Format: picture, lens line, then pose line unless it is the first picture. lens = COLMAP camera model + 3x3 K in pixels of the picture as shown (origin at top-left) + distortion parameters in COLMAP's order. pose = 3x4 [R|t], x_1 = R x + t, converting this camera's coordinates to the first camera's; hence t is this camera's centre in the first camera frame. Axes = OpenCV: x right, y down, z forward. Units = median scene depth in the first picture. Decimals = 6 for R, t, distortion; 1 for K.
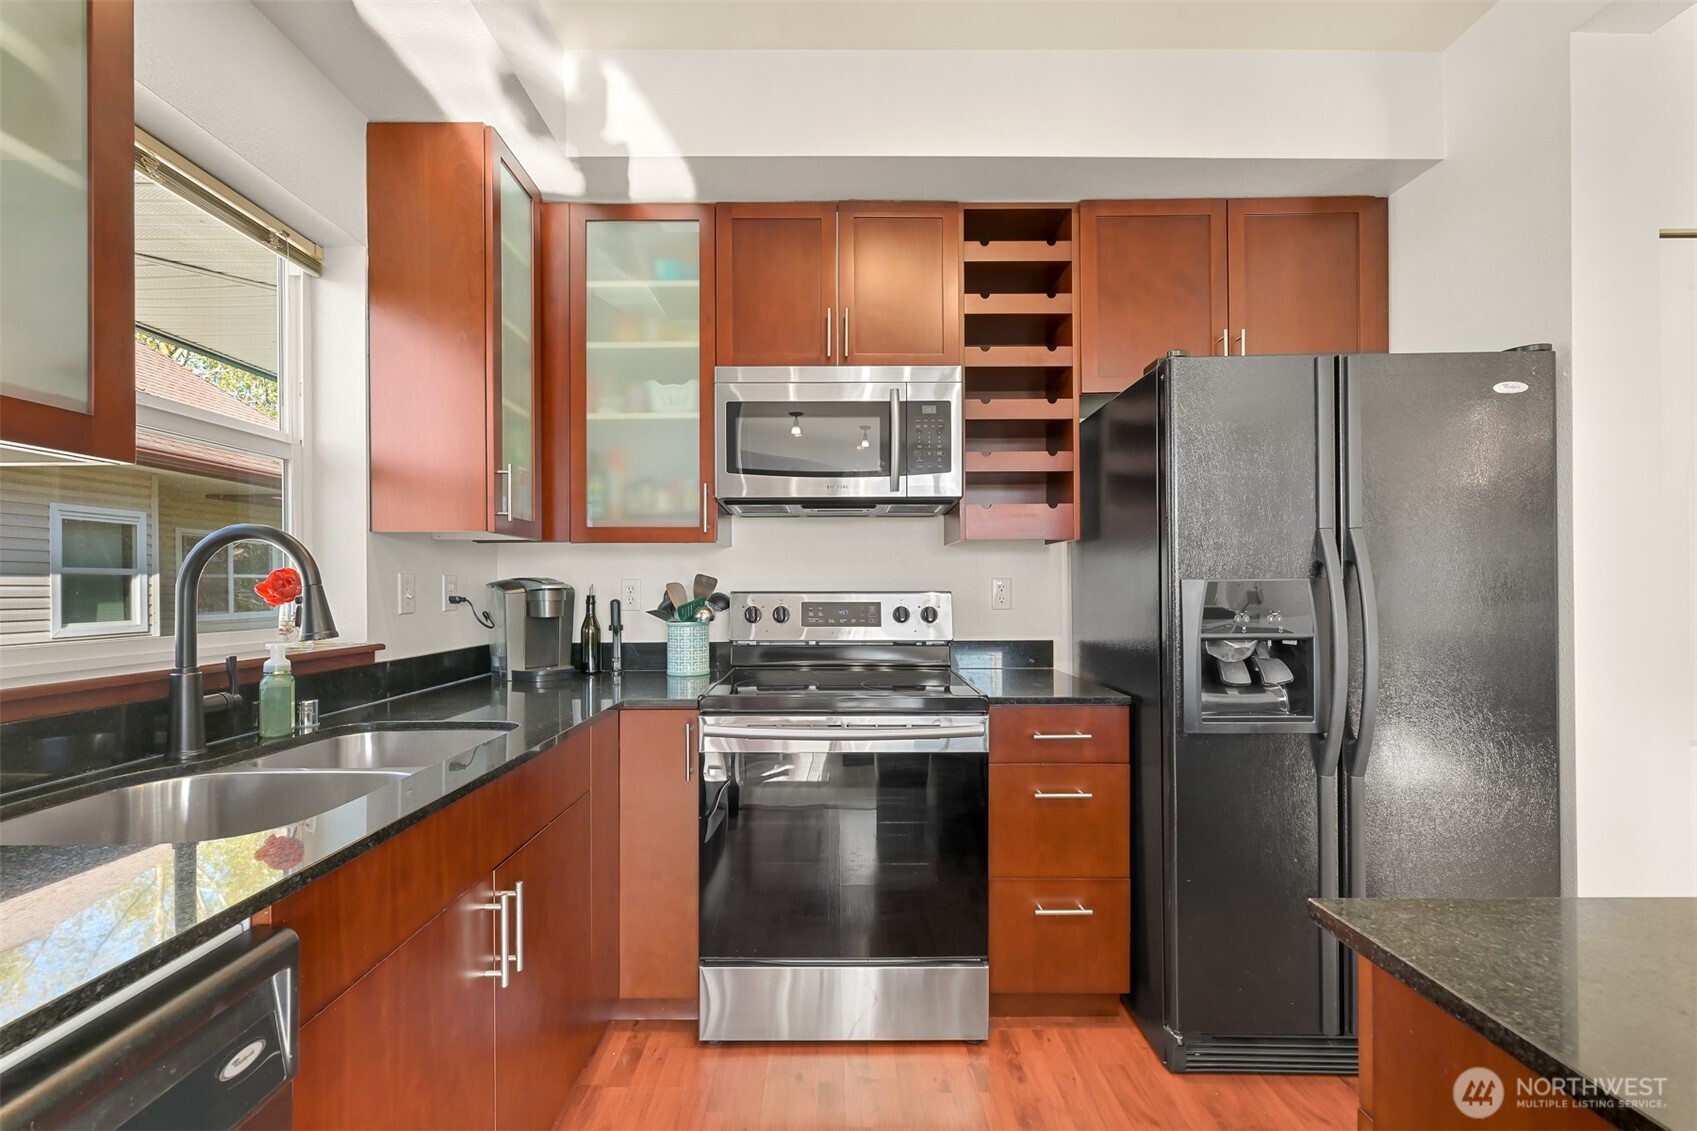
lens RADIAL K [[671.7, 0, 849.0], [0, 671.7, 577.5], [0, 0, 1]] dist [0.000319, -0.000223]
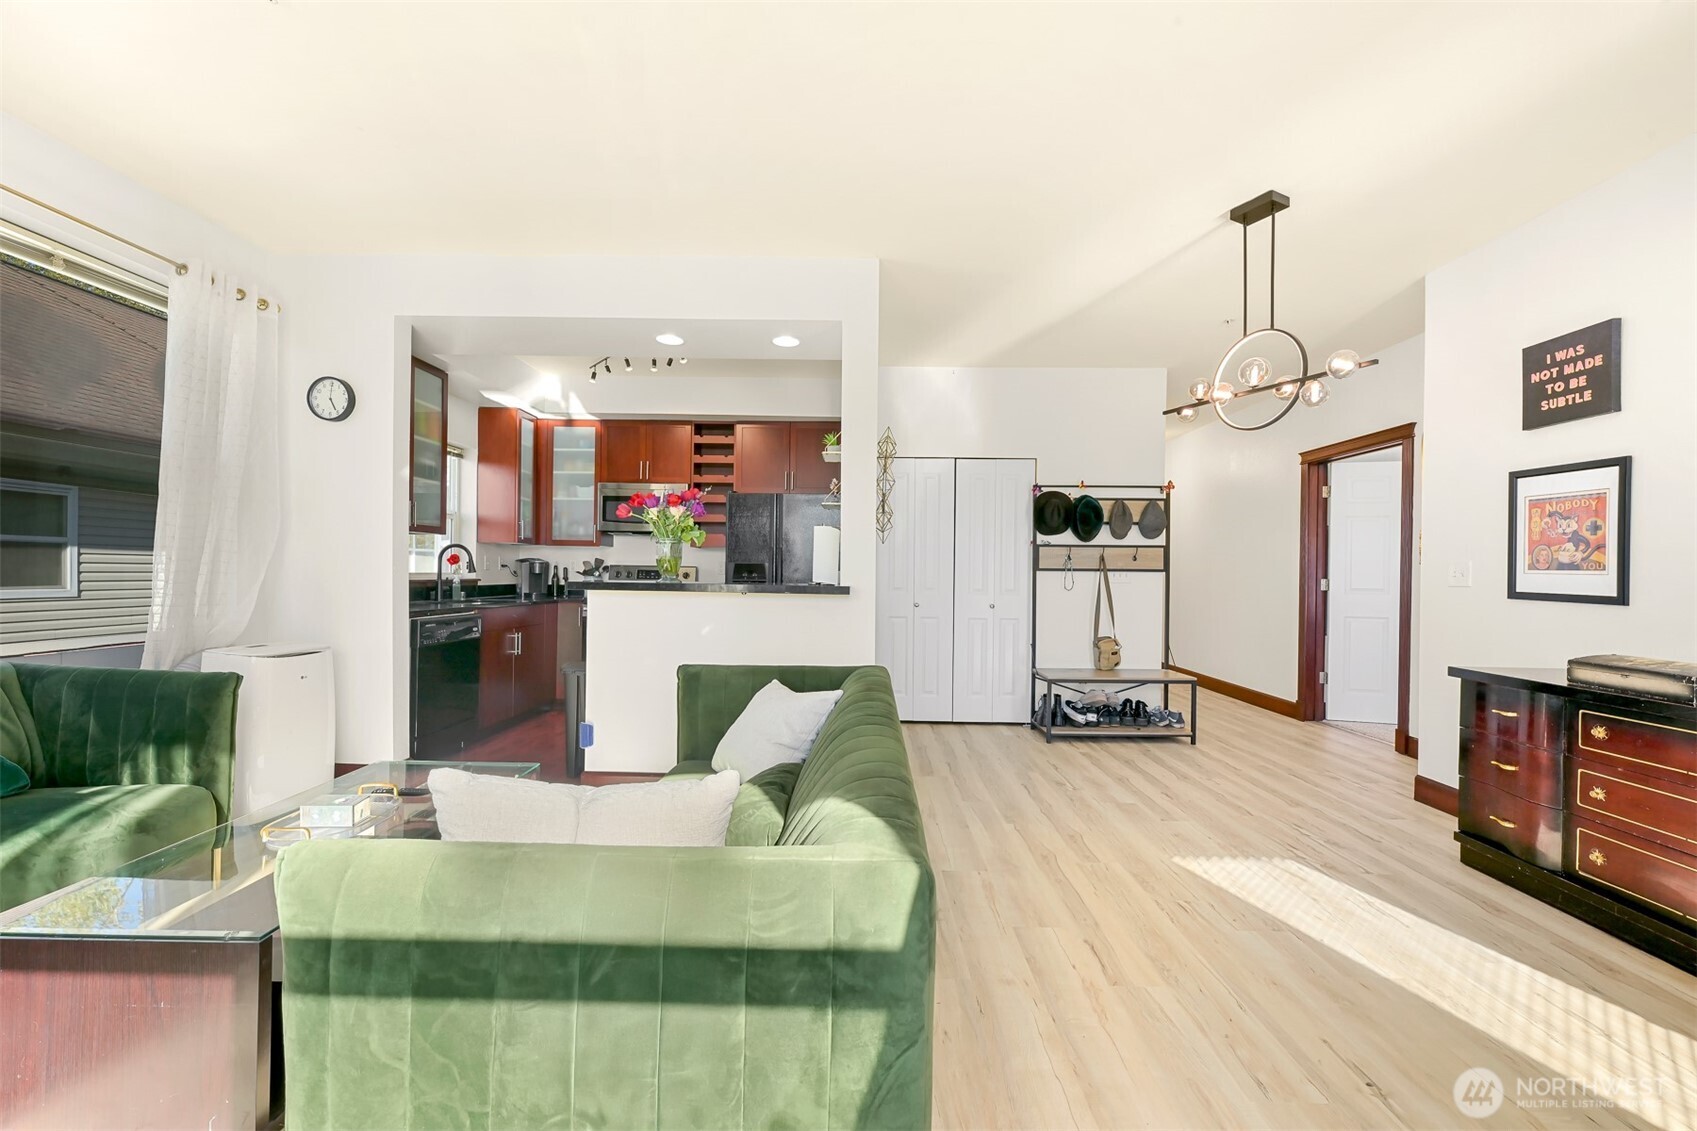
lens RADIAL K [[662.8, 0, 857.1], [0, 662.8, 568.9], [0, 0, 1]] dist [0.000525, -0.000374]
pose [[0.999444, 0.019294, -0.027206, 0.903436], [-0.019028, 0.999769, 0.009993, -0.007795], [0.027393, -0.009470, 0.999580, -1.617839]]
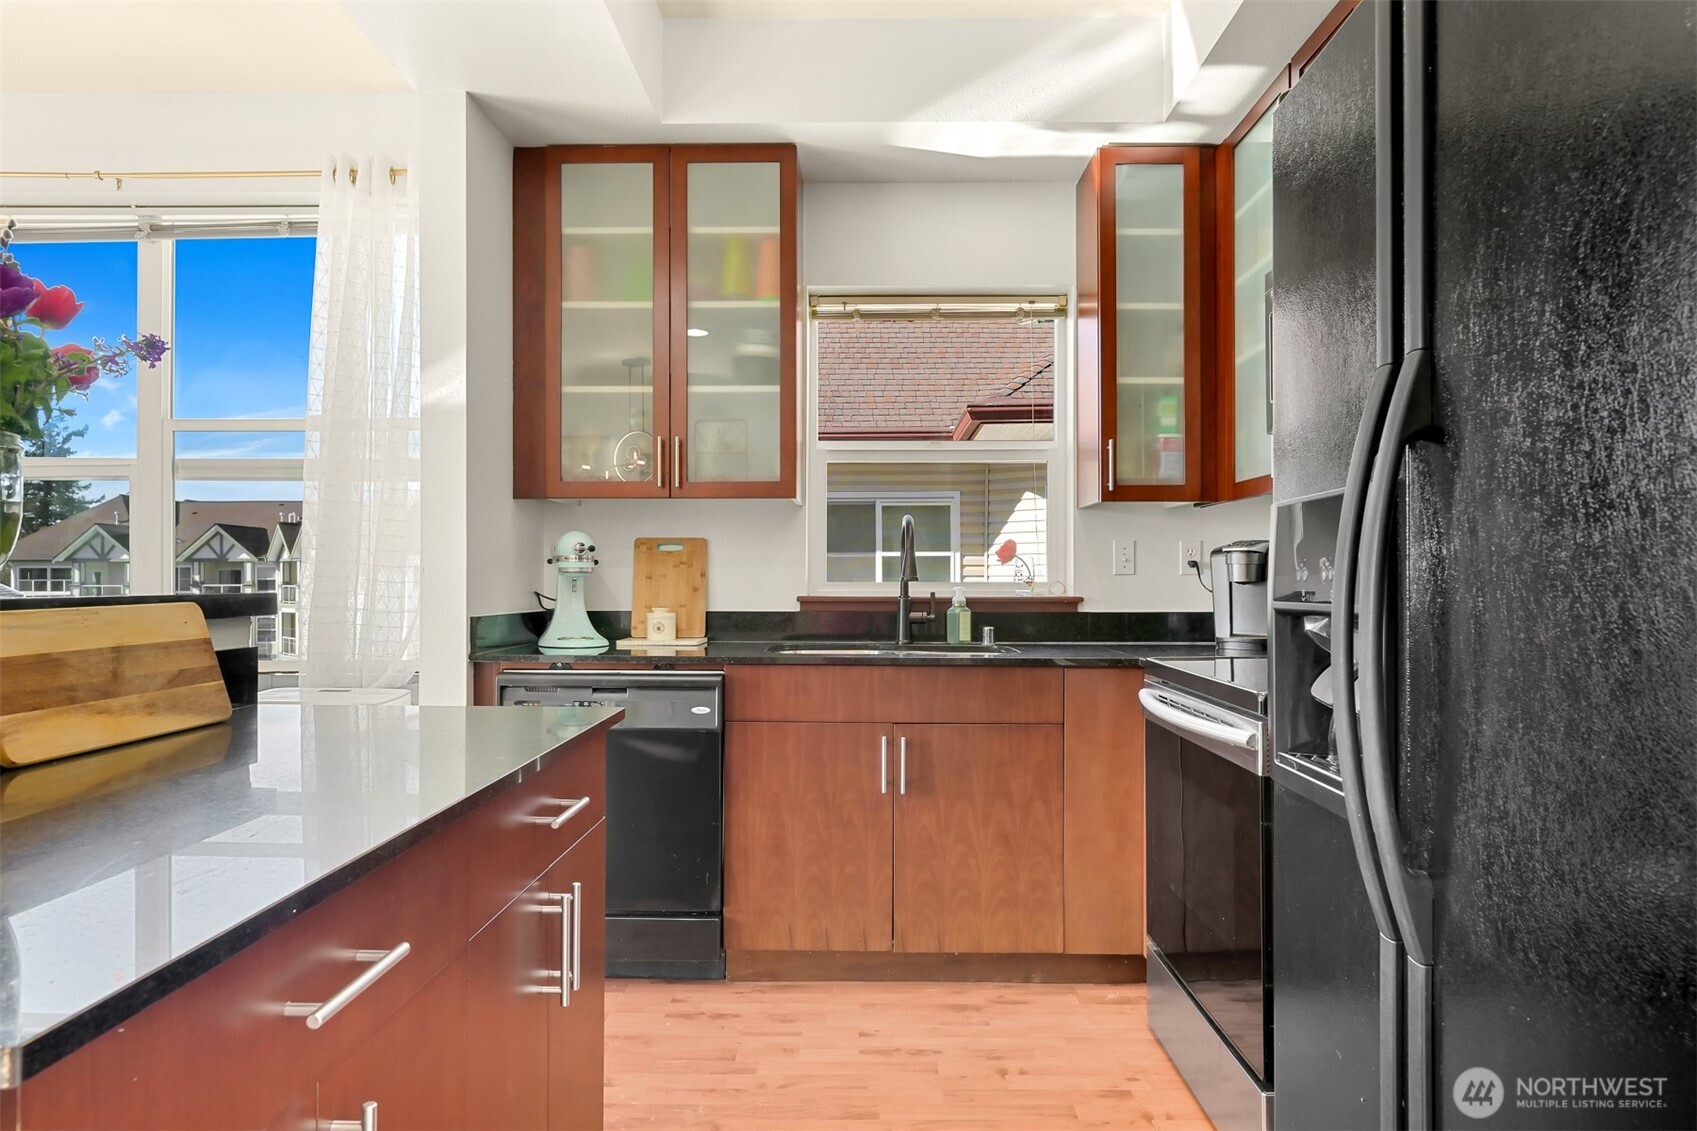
lens RADIAL K [[1042.1, 0, 824.6], [0, 1042.1, 570.5], [0, 0, 1]] dist [-0.004086, -0.000547]
pose [[-0.034934, -0.007416, -0.999362, 1.039054], [0.016139, 0.999838, -0.007984, 0.047254], [0.999259, -0.016408, -0.034808, 0.494144]]
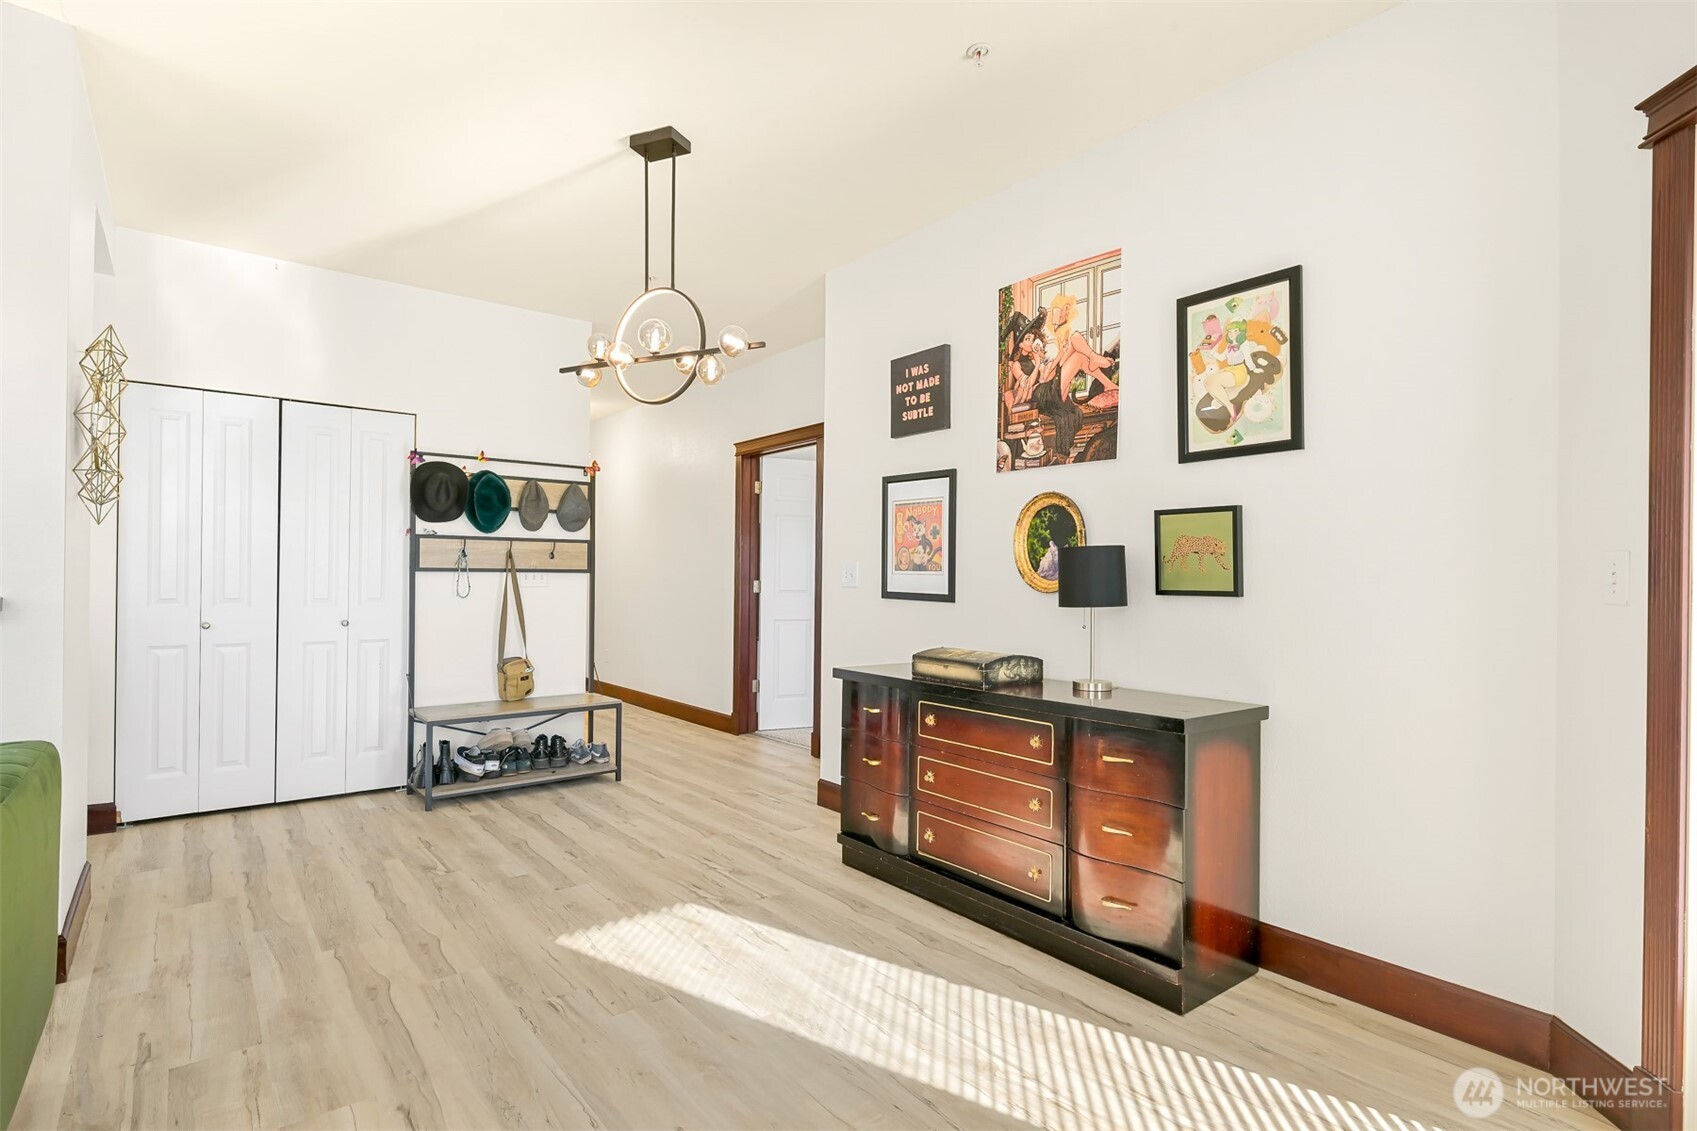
lens RADIAL K [[823.4, 0, 848.5], [0, 823.4, 565.5], [0, 0, 1]] dist [-0.001814, -0.000005]
pose [[0.790883, 0.025187, 0.611449, 1.061079], [-0.023736, 0.999663, -0.010477, -0.008322], [-0.611507, -0.006227, 0.791215, -1.573534]]
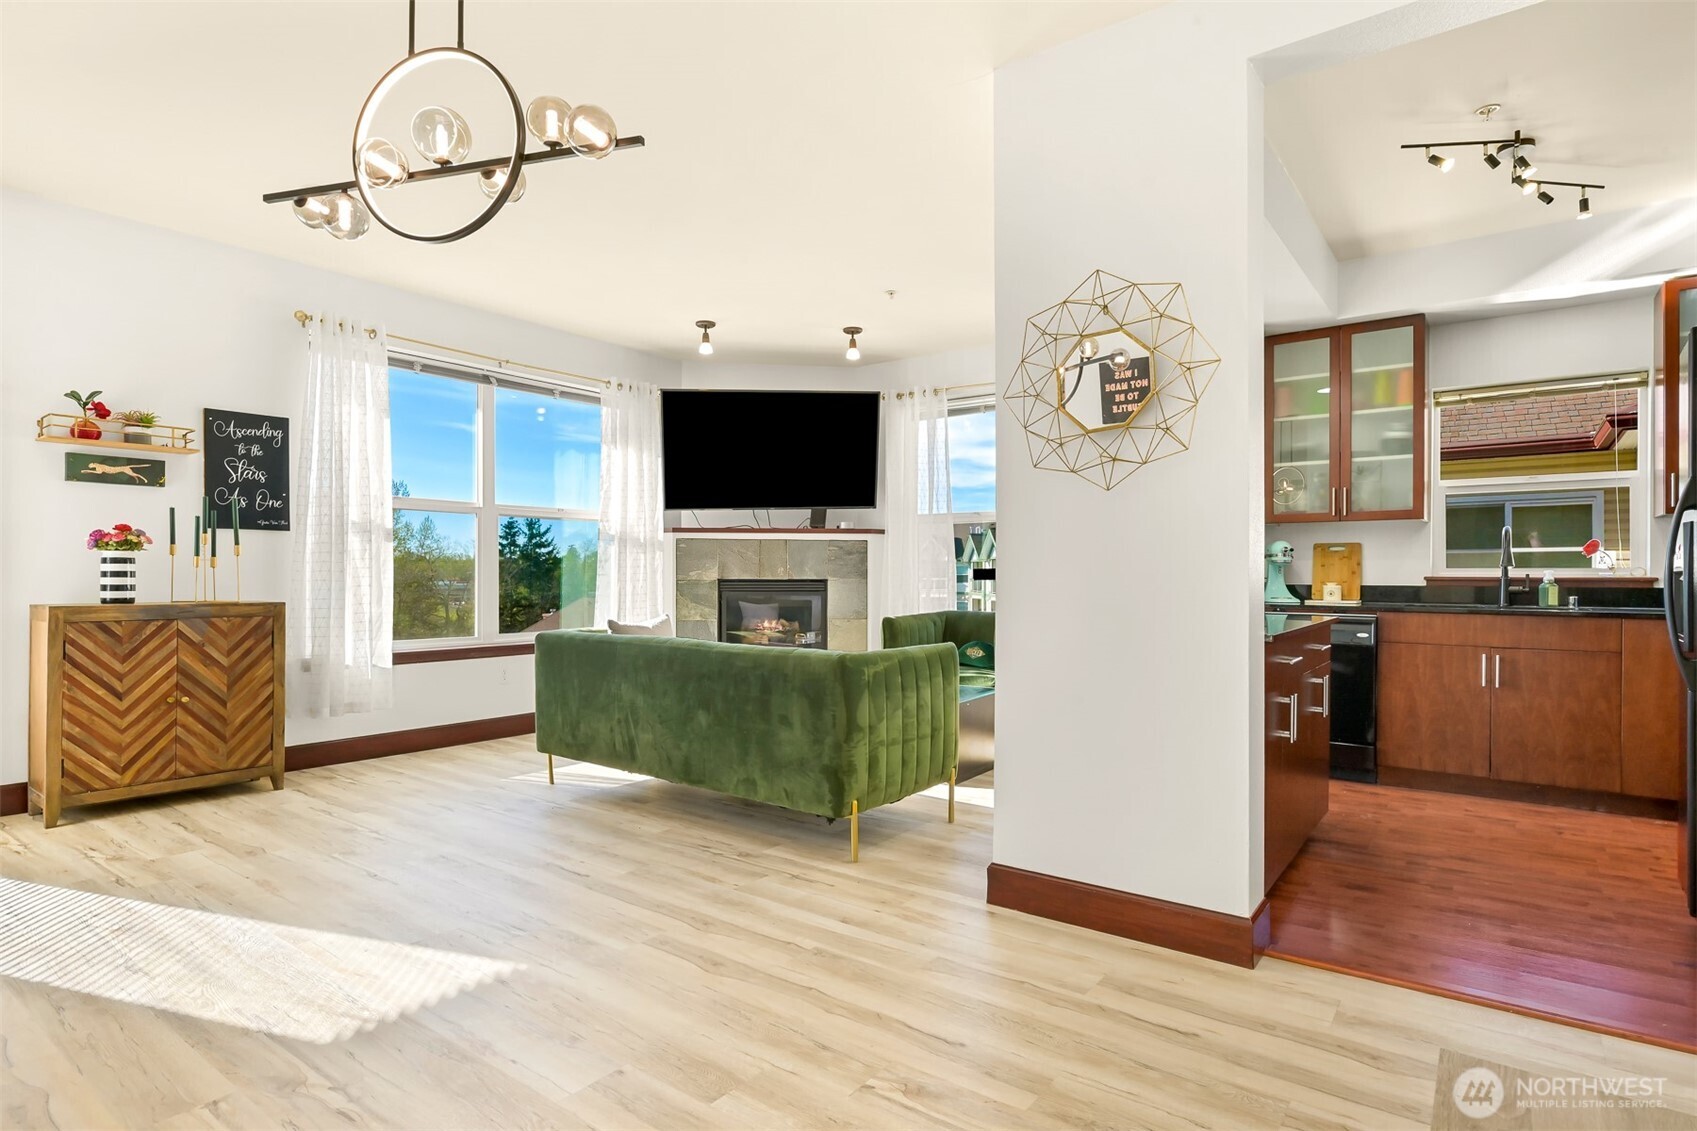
lens RADIAL K [[855.8, 0, 851.7], [0, 855.8, 577.1], [0, 0, 1]] dist [0.002695, 0.000095]
pose [[-0.602435, 0.002048, -0.798166, 2.075282], [0.011820, 0.999910, -0.006355, 0.071618], [0.798081, -0.013263, -0.602405, 0.547556]]
